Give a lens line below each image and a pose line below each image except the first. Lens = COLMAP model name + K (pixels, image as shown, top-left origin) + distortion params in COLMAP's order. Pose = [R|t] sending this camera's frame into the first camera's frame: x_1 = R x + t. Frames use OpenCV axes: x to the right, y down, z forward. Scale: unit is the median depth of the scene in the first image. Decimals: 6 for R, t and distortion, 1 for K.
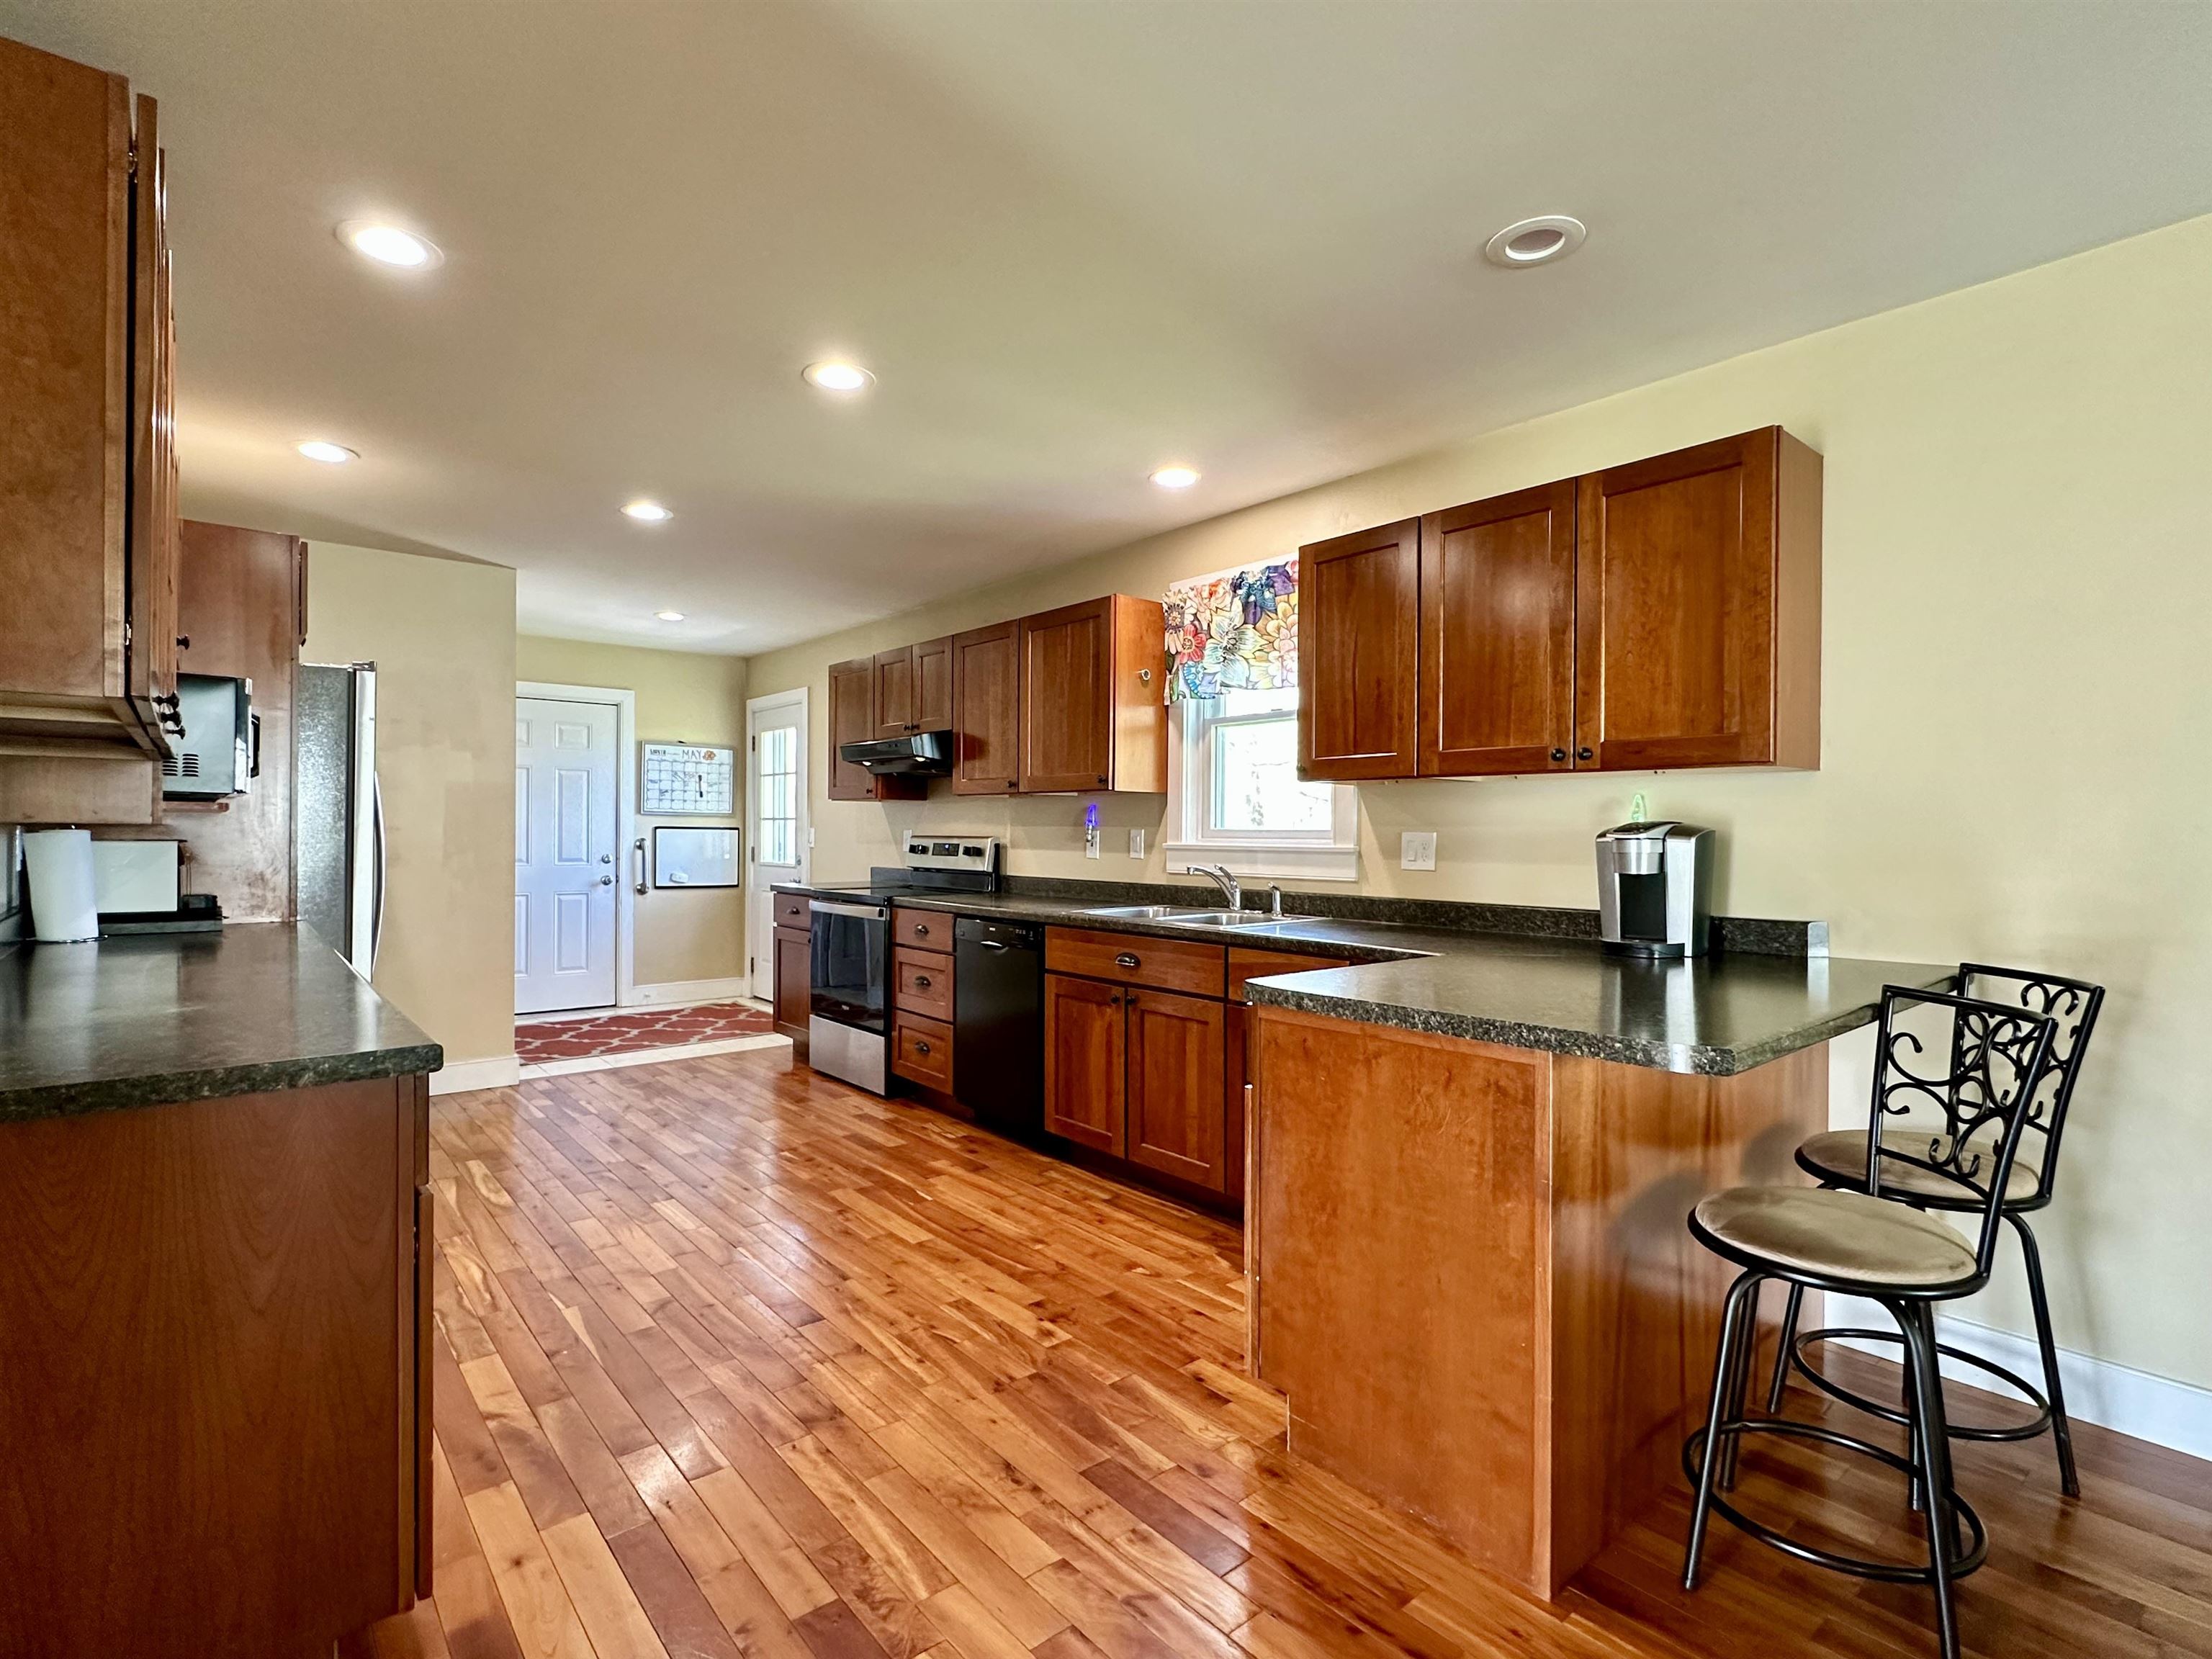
lens RADIAL K [[1061.2, 0, 1106.0], [0, 1061.2, 829.5], [0, 0, 1]] dist [-0.021006, 0.000250]
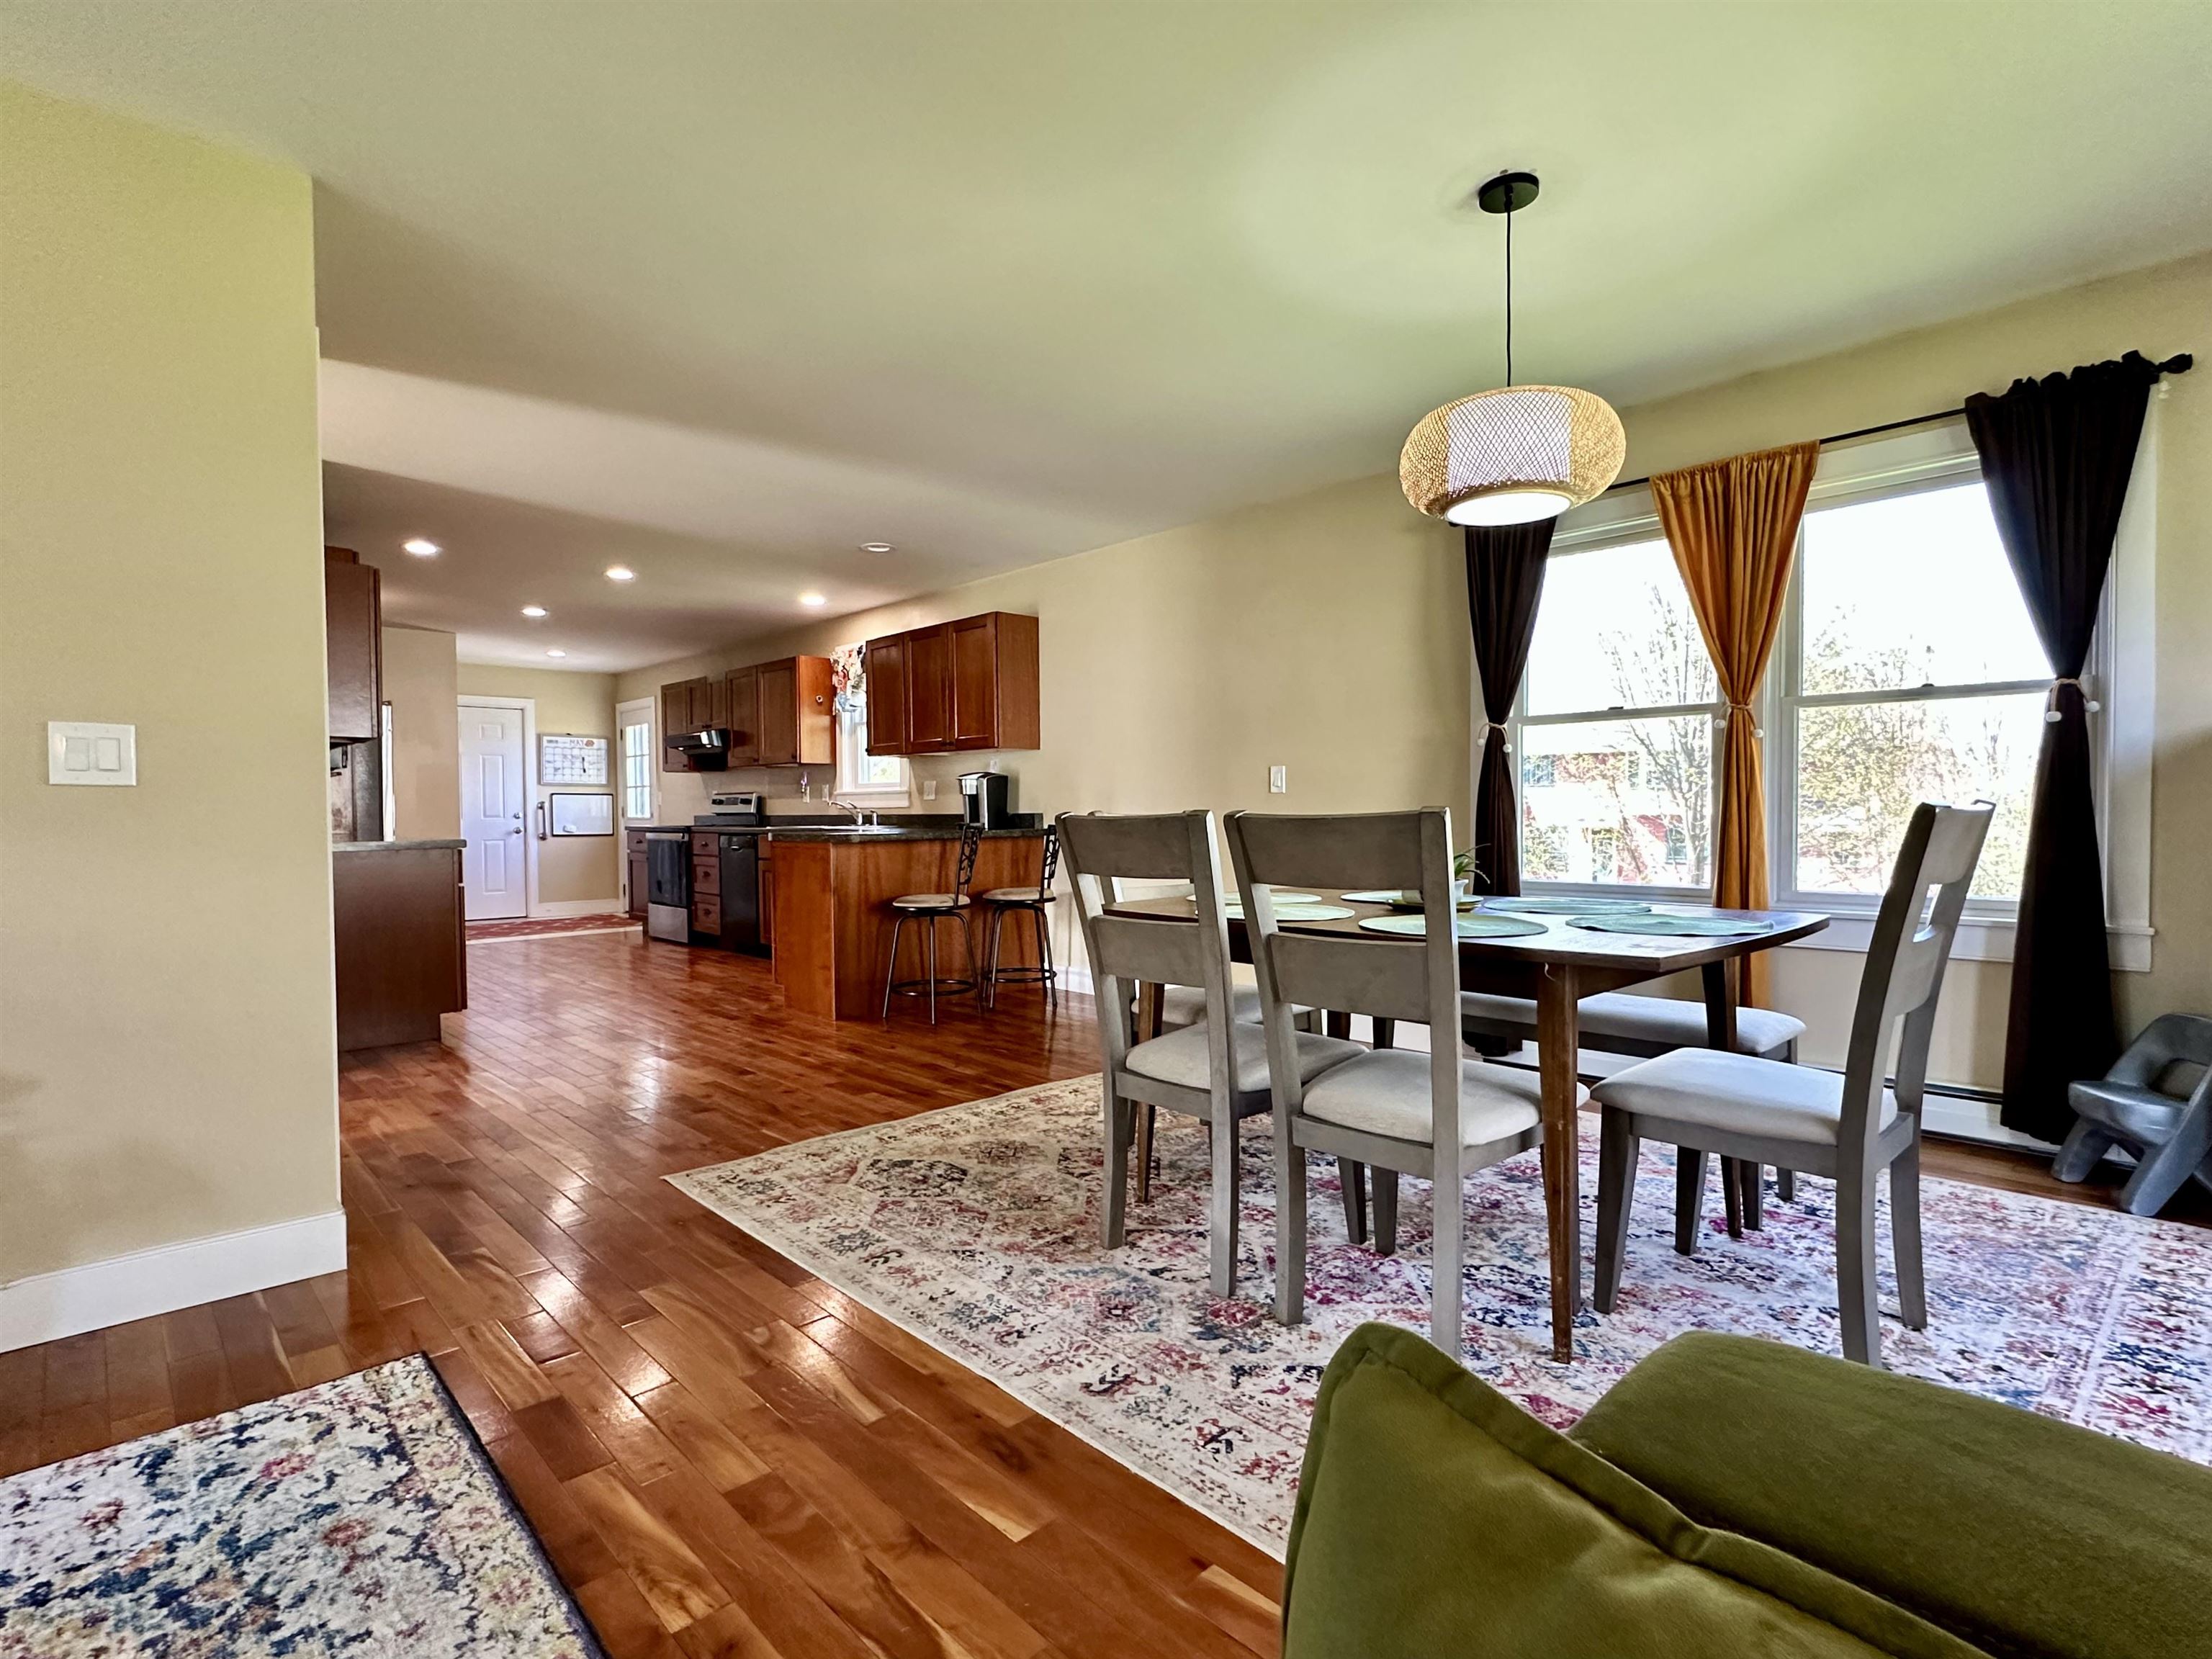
lens RADIAL K [[1087.1, 0, 1093.2], [0, 1087.1, 831.7], [0, 0, 1]] dist [-0.001197, 0.000100]
pose [[0.998793, -0.016818, 0.046143, 0.377979], [0.015770, 0.999612, 0.022970, 0.042445], [-0.046511, -0.022215, 0.998671, -0.805406]]
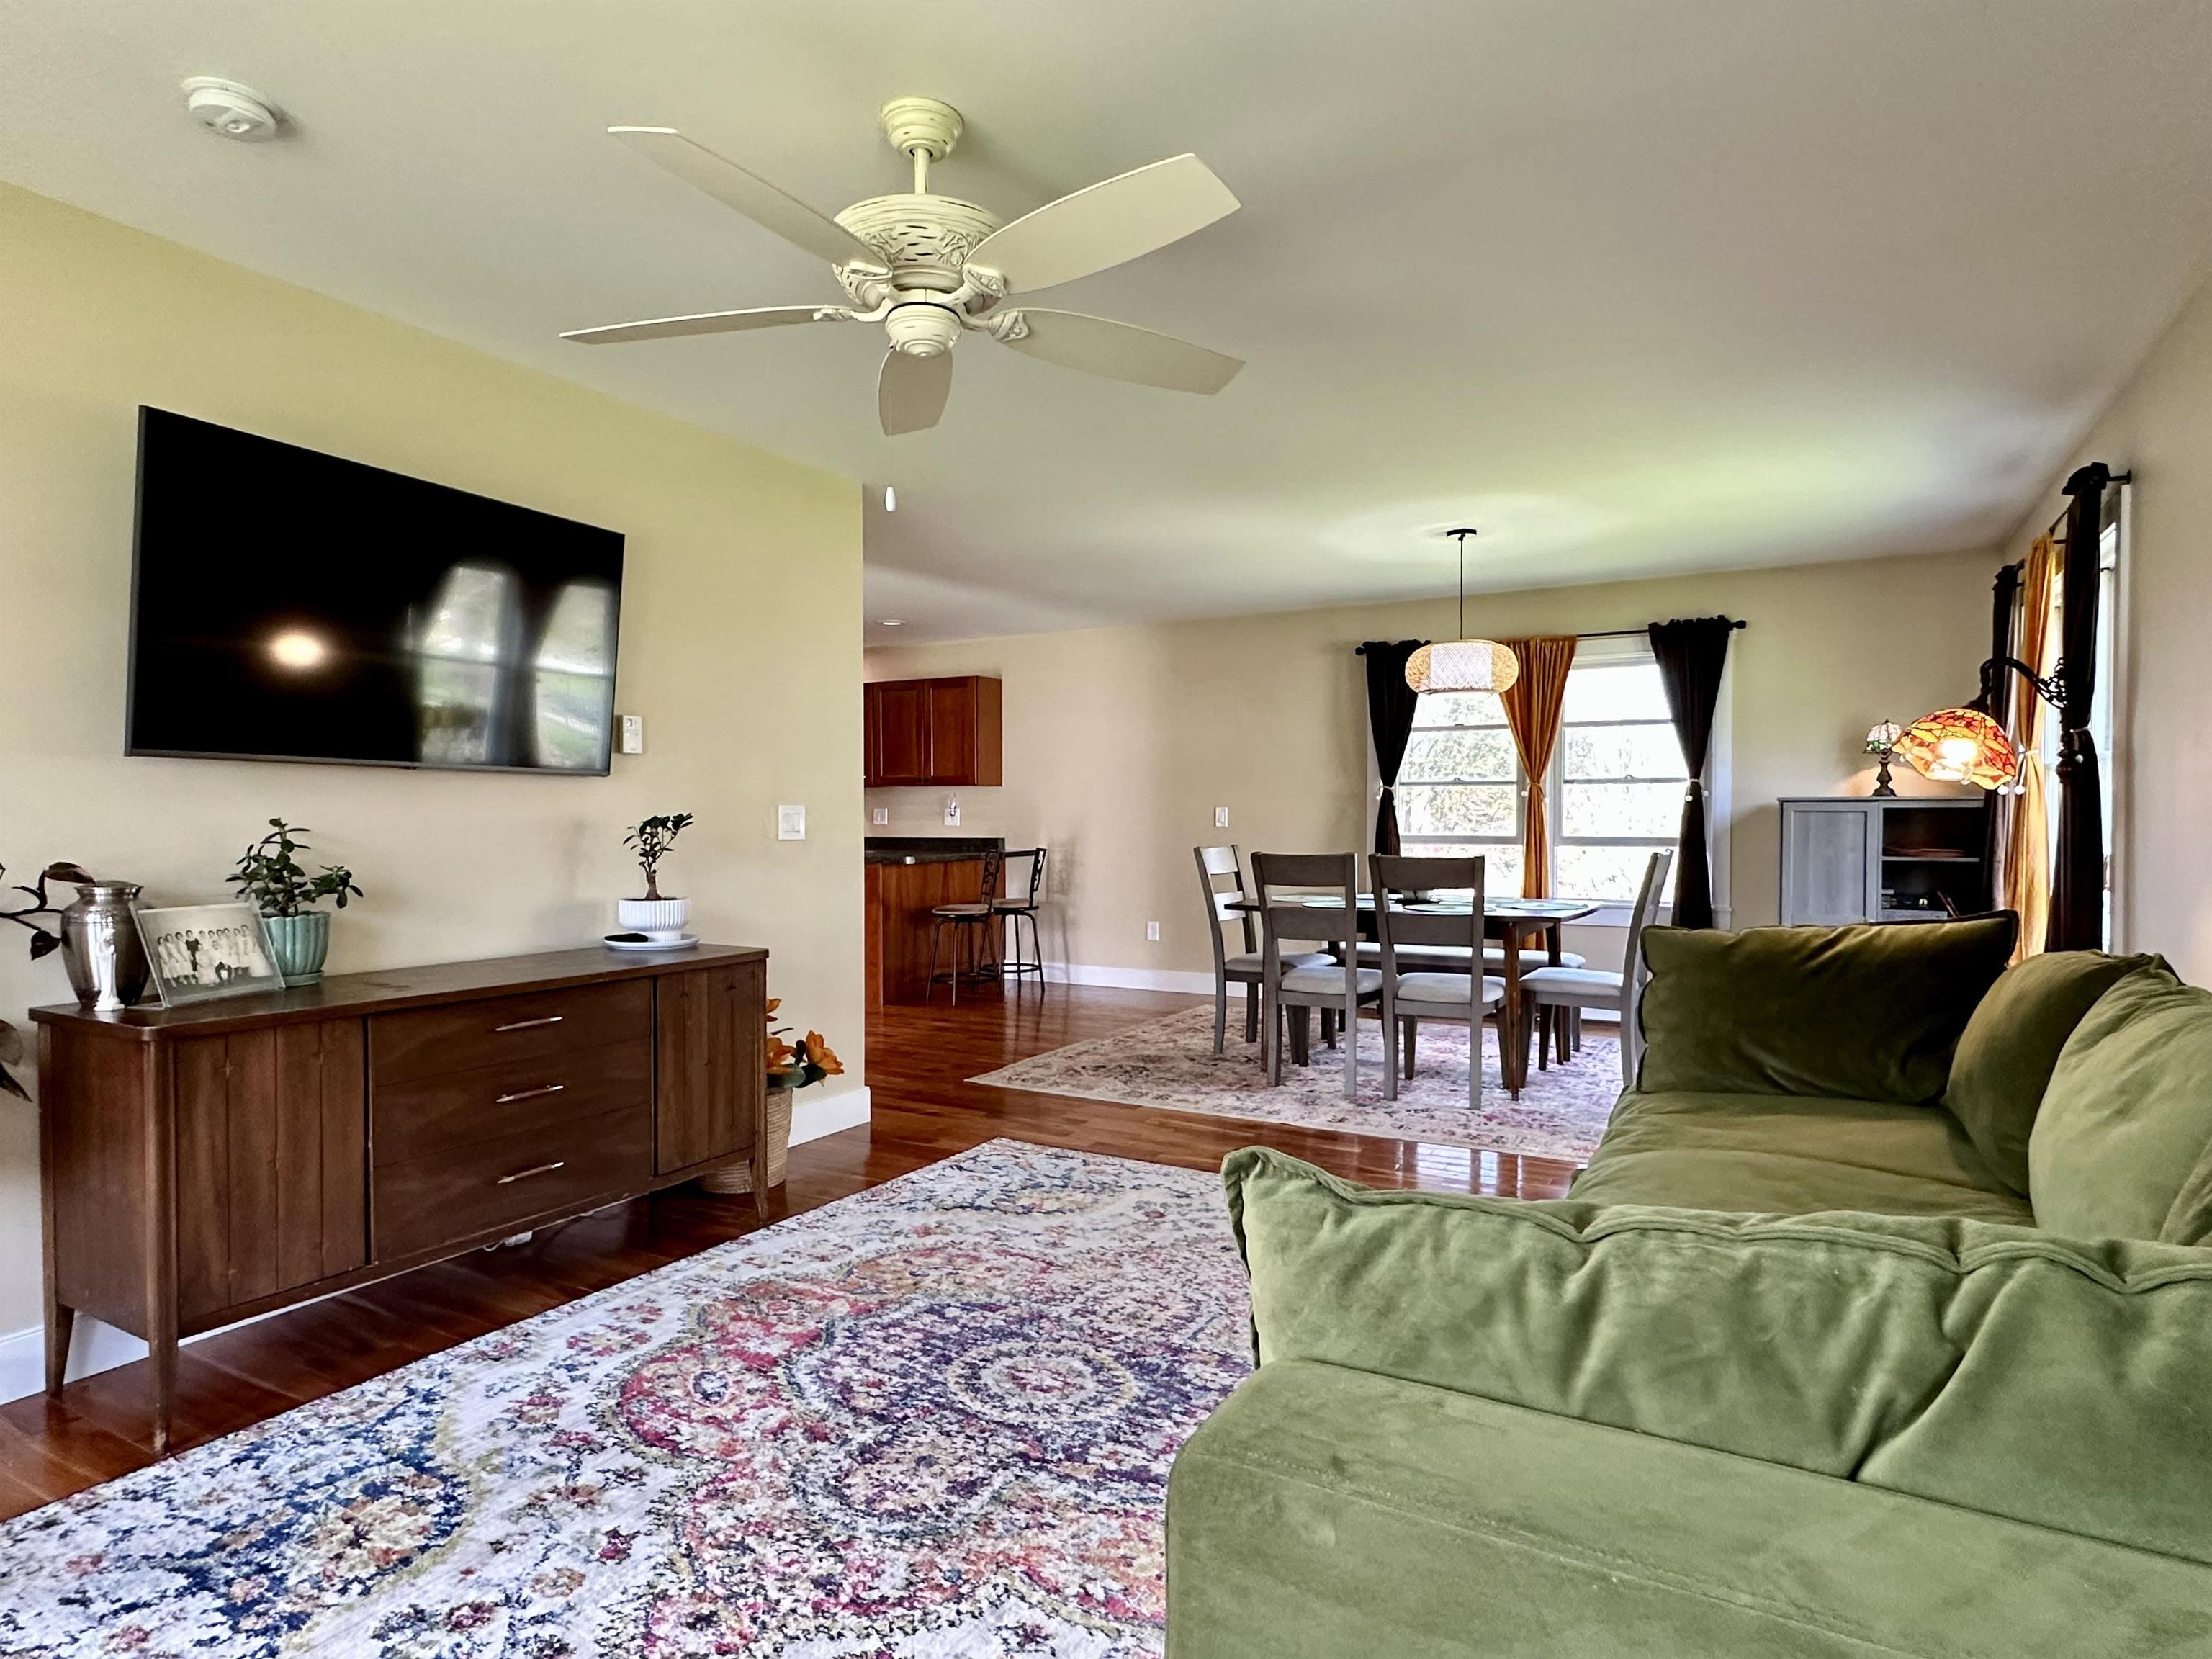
lens RADIAL K [[1235.5, 0, 1090.3], [0, 1235.5, 831.2], [0, 0, 1]] dist [-0.001431, -0.000056]
pose [[0.944083, -0.013356, 0.329437, -0.130334], [0.007818, 0.999805, 0.018128, 0.004284], [-0.329615, -0.014538, 0.944004, -1.290724]]
